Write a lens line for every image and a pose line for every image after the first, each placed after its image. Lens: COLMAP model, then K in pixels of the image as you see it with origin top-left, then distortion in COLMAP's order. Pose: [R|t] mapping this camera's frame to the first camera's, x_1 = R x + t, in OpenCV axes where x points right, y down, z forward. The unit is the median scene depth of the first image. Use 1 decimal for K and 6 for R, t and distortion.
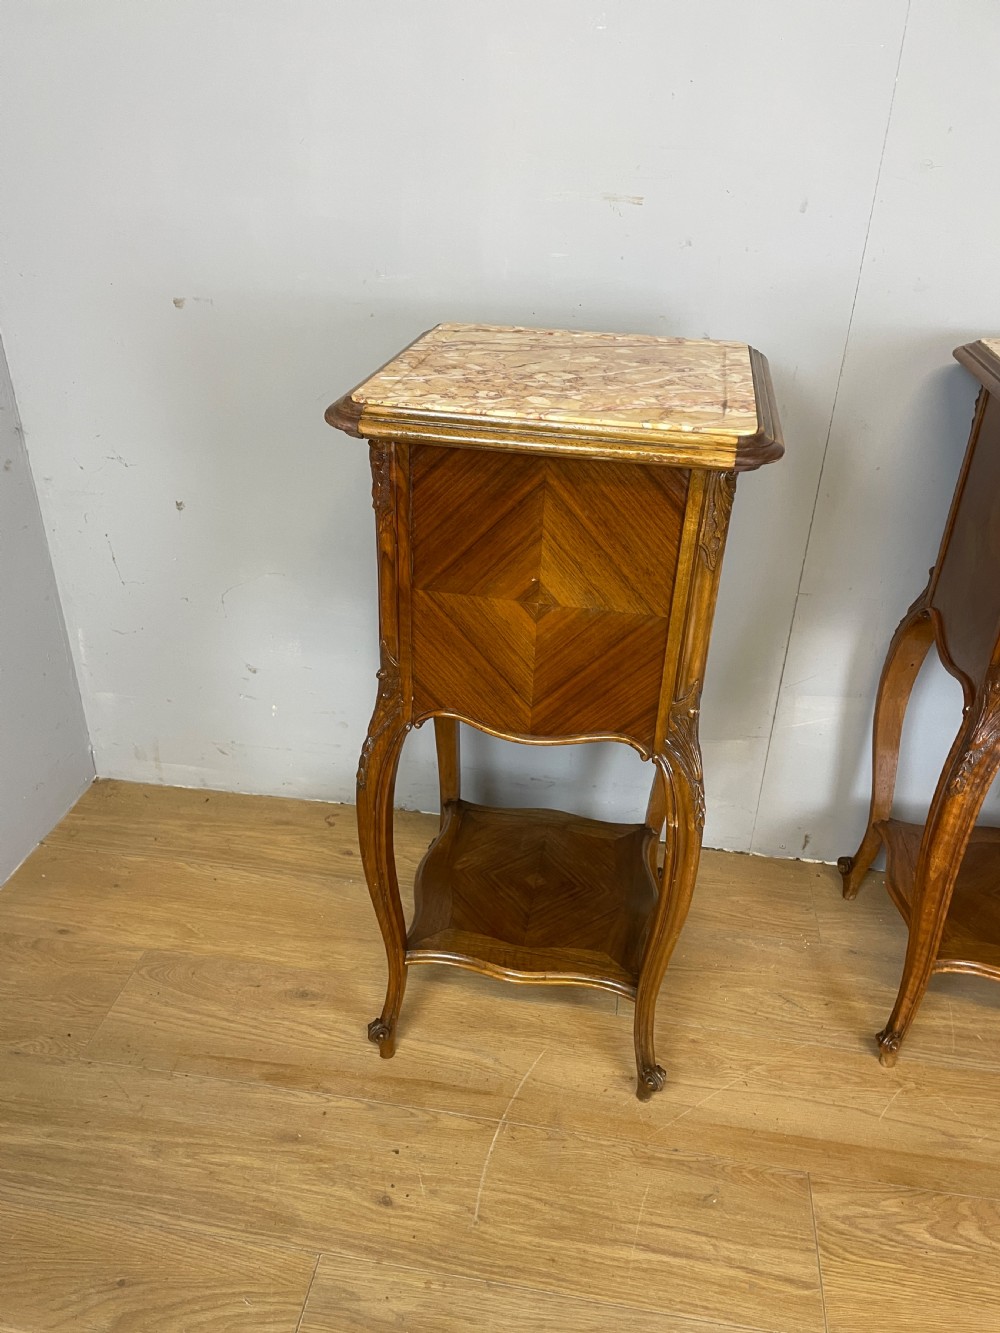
lens RADIAL K [[1011.8, 0, 493.3], [0, 1011.8, 670.6], [0, 0, 1]] dist [0.093935, -0.123992]
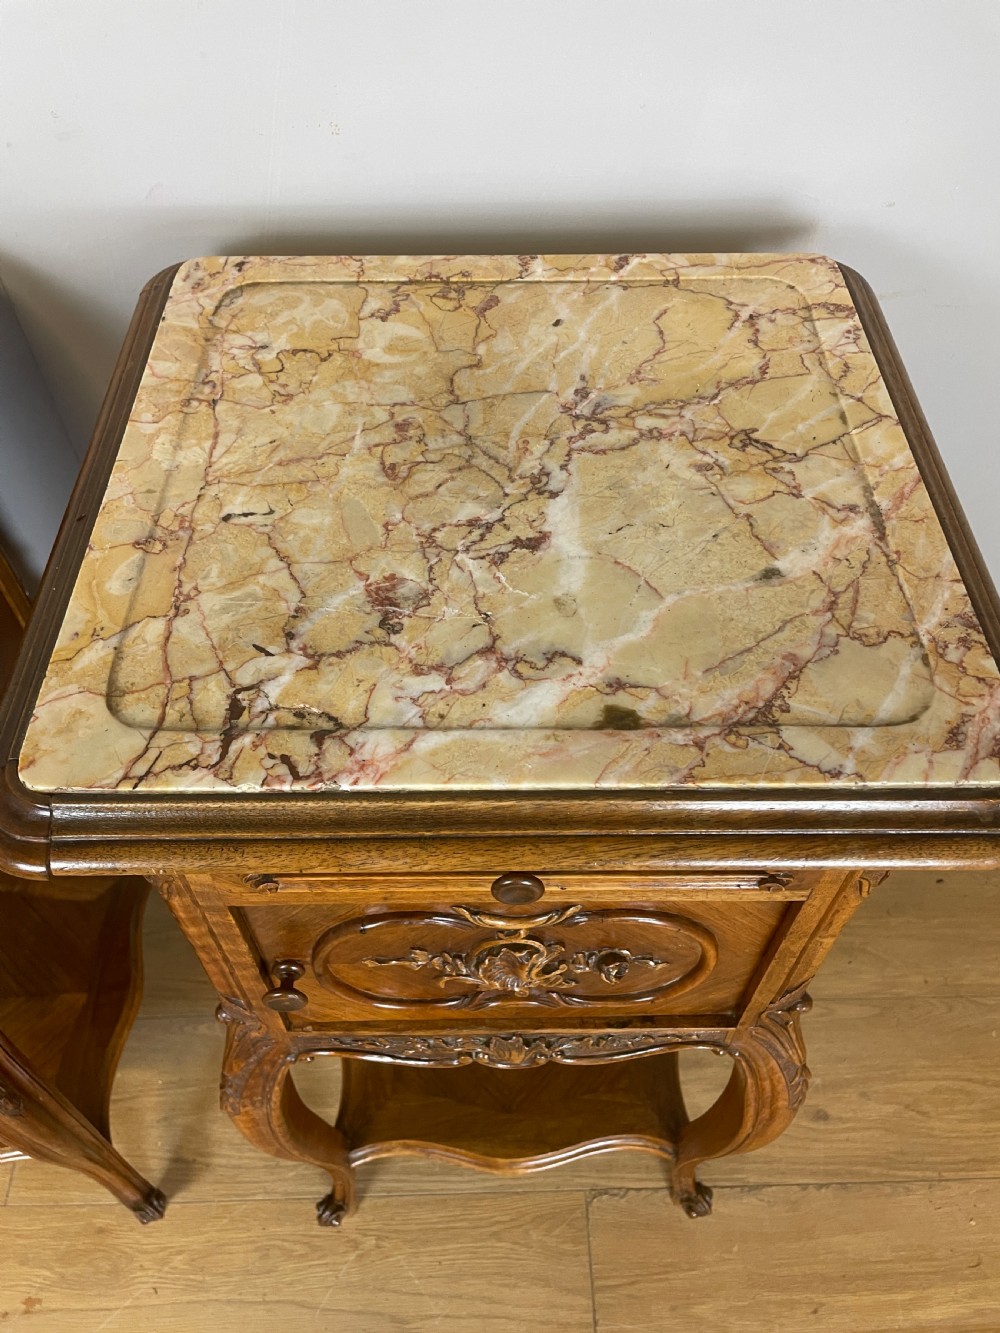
lens RADIAL K [[1021.3, 0, 498.2], [0, 1021.3, 664.1], [0, 0, 1]] dist [0.077218, -0.107890]
pose [[0.983269, -0.161123, 0.084977, 0.528861], [0.115619, 0.912514, 0.392365, -0.313091], [-0.140762, -0.375975, 0.915876, 0.447840]]
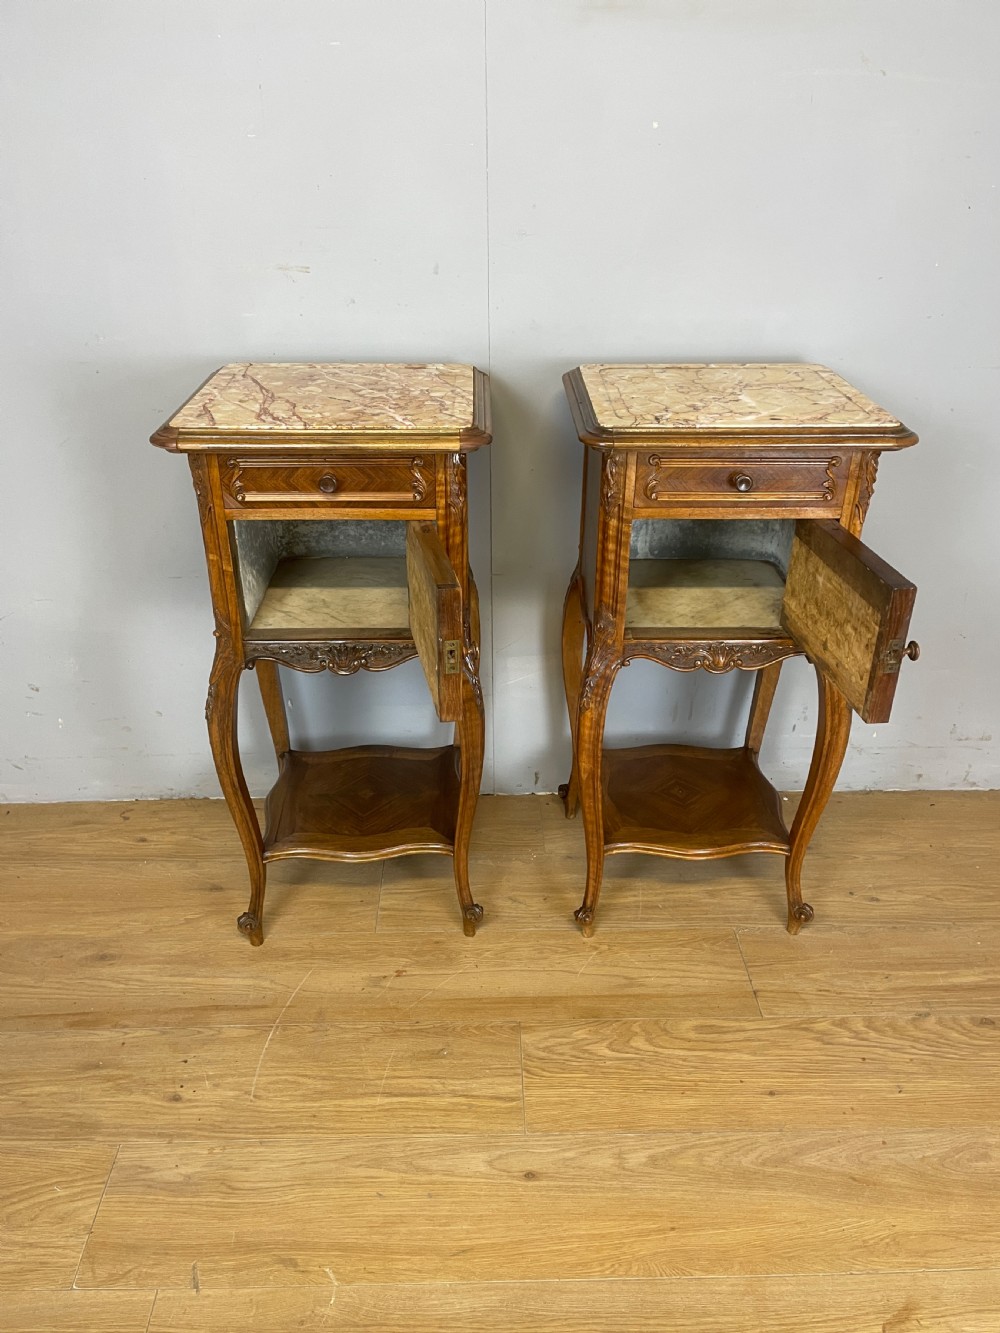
lens RADIAL K [[1011.8, 0, 504.7], [0, 1011.8, 671.9], [0, 0, 1]] dist [0.093935, -0.123992]
pose [[0.983353, -0.109030, 0.145357, 0.143857], [0.110645, 0.993855, -0.003049, 0.055622], [-0.144132, 0.019081, 0.989375, -0.249850]]
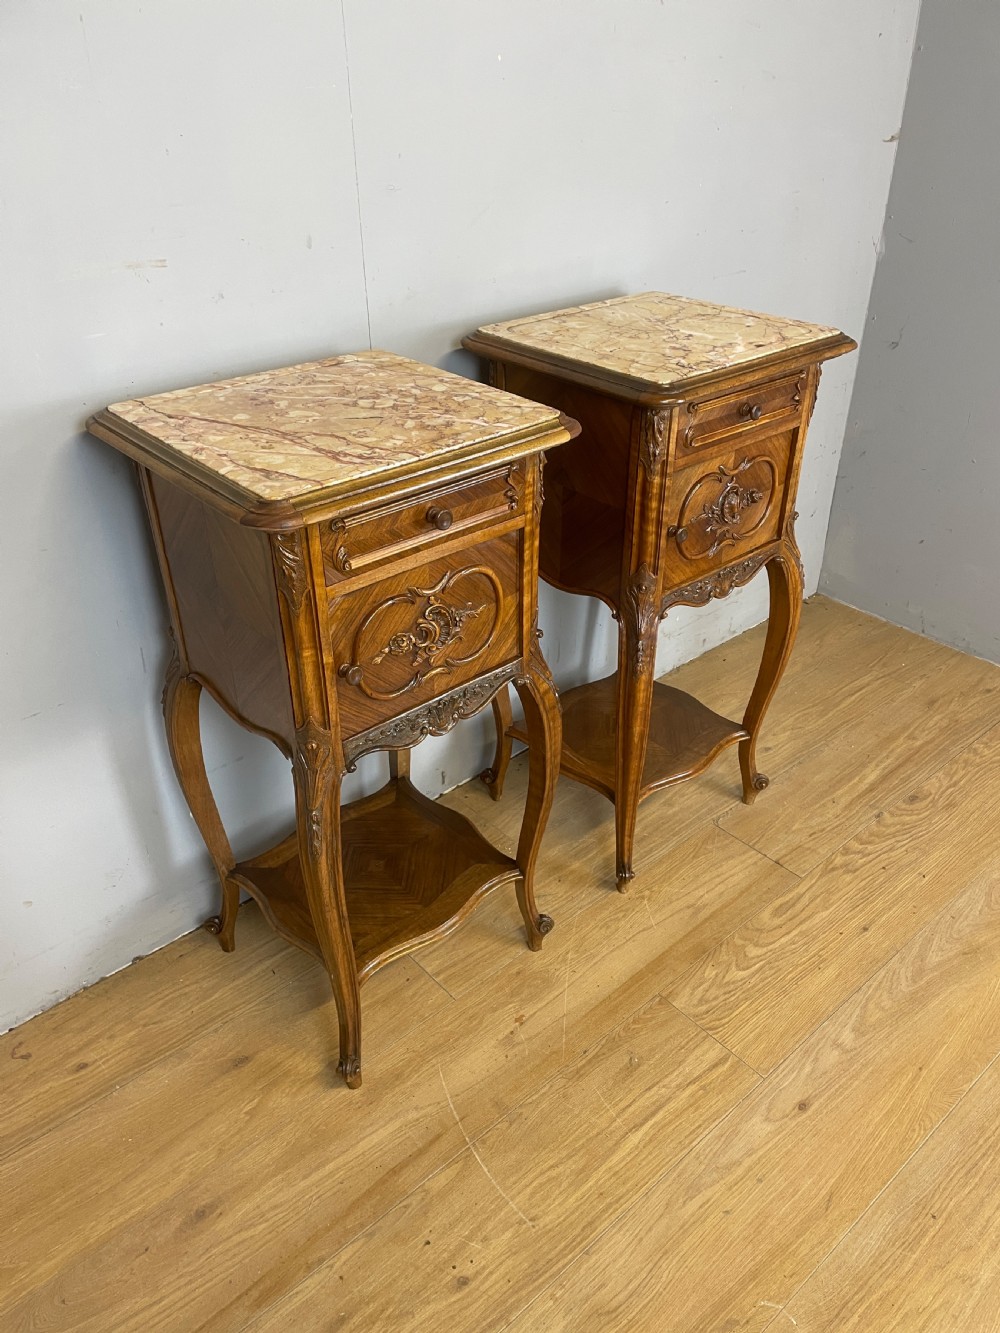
lens RADIAL K [[1011.8, 0, 508.6], [0, 1011.8, 675.7], [0, 0, 1]] dist [0.093935, -0.123992]
pose [[0.633887, -0.439674, 0.636298, -0.421579], [0.398235, 0.890804, 0.218809, -0.201963], [-0.663021, 0.114696, 0.739762, 0.139336]]
